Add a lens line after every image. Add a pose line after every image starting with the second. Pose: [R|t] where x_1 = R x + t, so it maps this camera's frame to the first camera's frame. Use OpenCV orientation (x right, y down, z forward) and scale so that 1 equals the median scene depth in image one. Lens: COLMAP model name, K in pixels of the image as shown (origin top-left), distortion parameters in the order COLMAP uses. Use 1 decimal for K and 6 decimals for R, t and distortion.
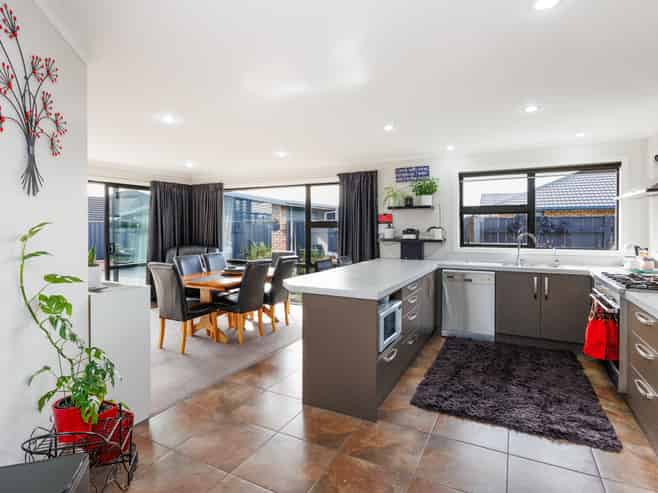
lens RADIAL K [[355.9, 0, 329.4], [0, 355.9, 245.5], [0, 0, 1]] dist [0.020073, -0.000014]
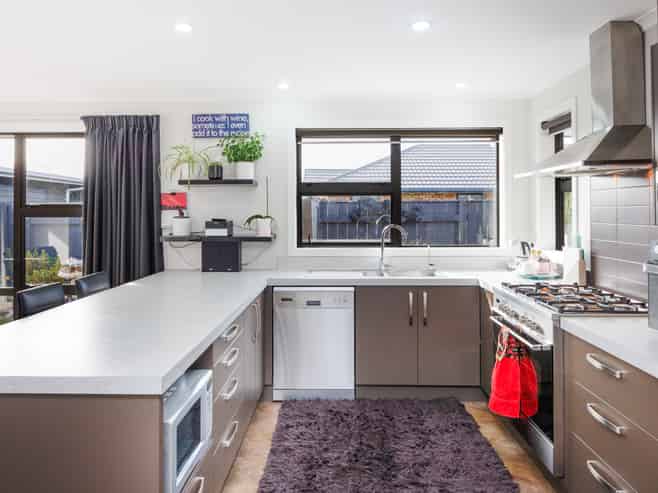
lens RADIAL K [[506.3, 0, 321.8], [0, 506.3, 201.0], [0, 0, 1]] dist [-0.006131, 0.005191]
pose [[0.902461, 0.008418, 0.430689, 0.025871], [0.024099, 0.997257, -0.069988, -0.015798], [-0.430097, 0.073540, 0.899782, 0.202442]]
